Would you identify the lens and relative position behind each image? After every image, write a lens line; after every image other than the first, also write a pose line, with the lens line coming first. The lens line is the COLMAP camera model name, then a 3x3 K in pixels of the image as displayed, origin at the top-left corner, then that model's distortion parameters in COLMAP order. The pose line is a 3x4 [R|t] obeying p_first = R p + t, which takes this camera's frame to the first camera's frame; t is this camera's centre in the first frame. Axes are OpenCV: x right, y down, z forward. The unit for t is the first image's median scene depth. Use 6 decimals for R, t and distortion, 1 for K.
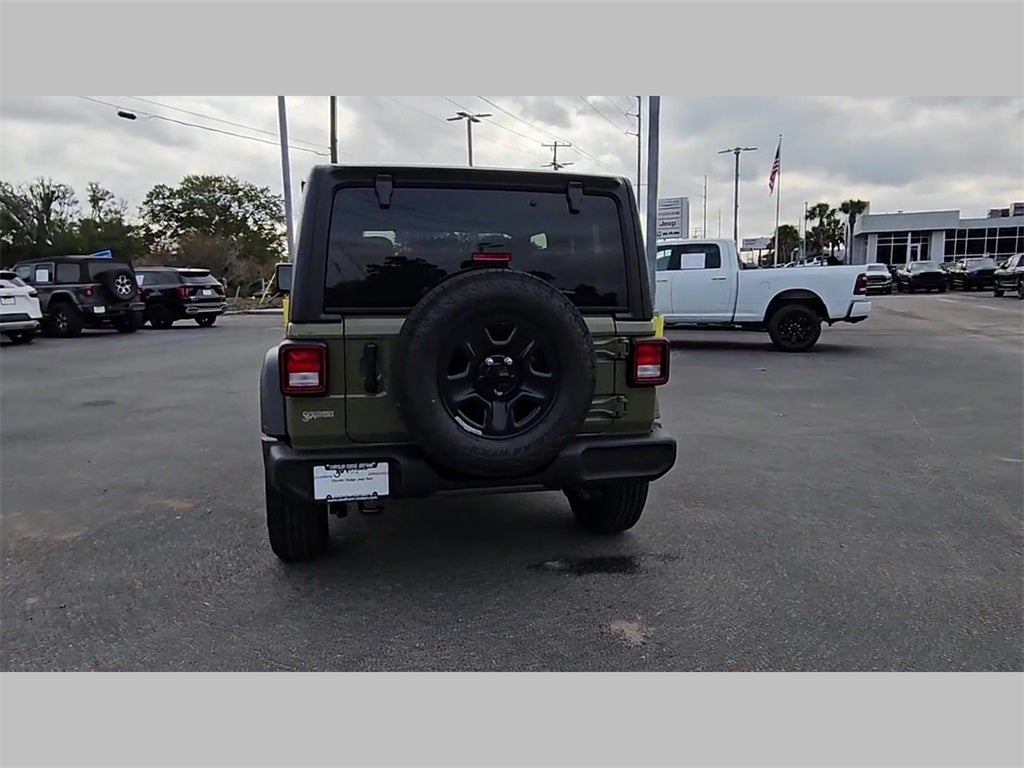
lens RADIAL K [[700.5, 0, 495.9], [0, 700.5, 380.8], [0, 0, 1]] dist [0.008662, -0.009949]
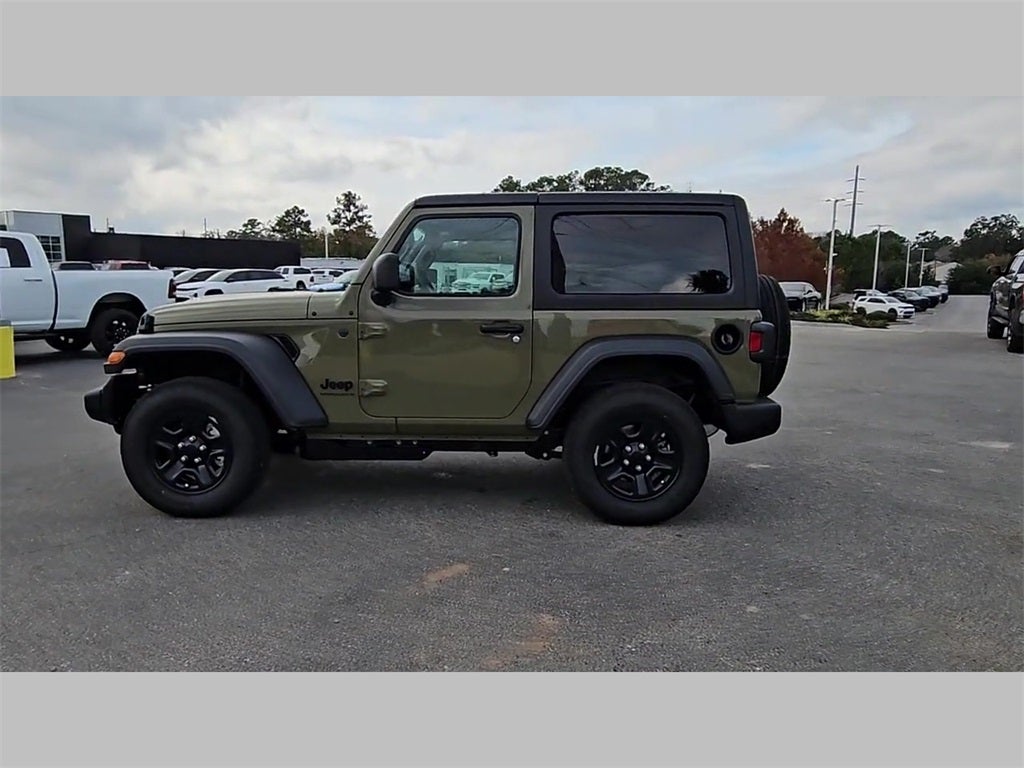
lens RADIAL K [[700.2, 0, 495.0], [0, 700.2, 381.0], [0, 0, 1]] dist [0.006670, -0.003290]
pose [[0.243761, -0.118366, 0.962585, -0.203877], [0.127253, 0.987847, 0.089247, -0.015349], [-0.961451, 0.100736, 0.255861, 0.133671]]
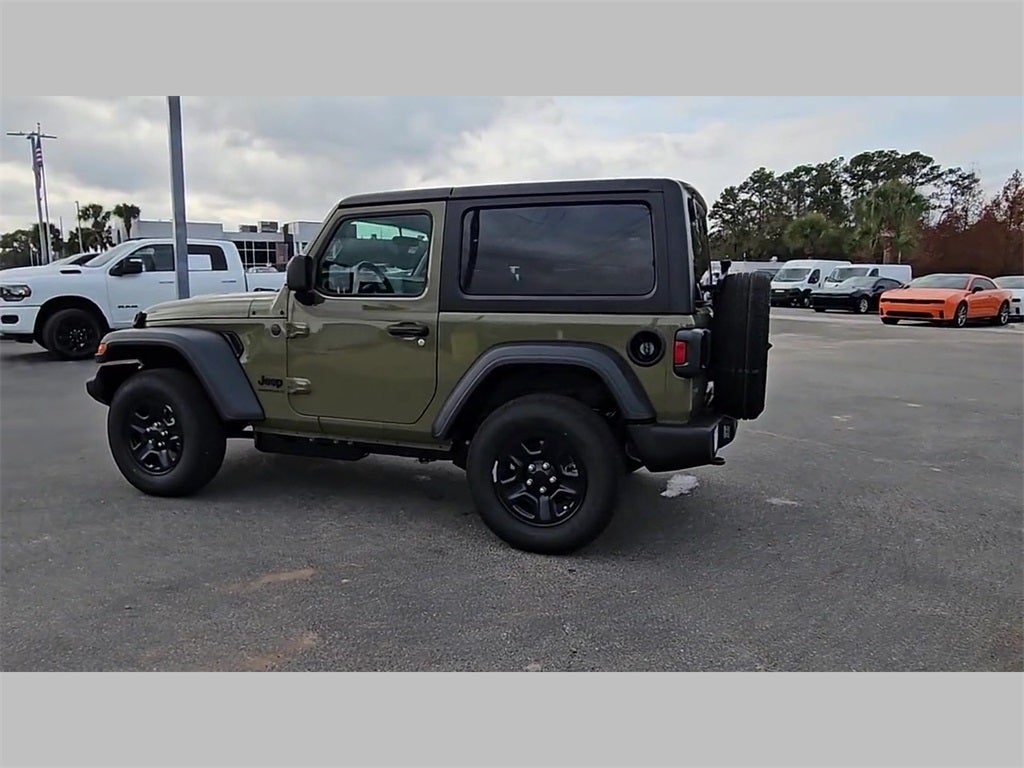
lens RADIAL K [[700.5, 0, 495.3], [0, 700.5, 379.2], [0, 0, 1]] dist [0.008662, -0.009949]
pose [[0.554115, -0.099152, 0.826514, -0.165778], [0.106333, 0.993178, 0.047857, -0.007528], [-0.825621, 0.061367, 0.560878, 0.071164]]
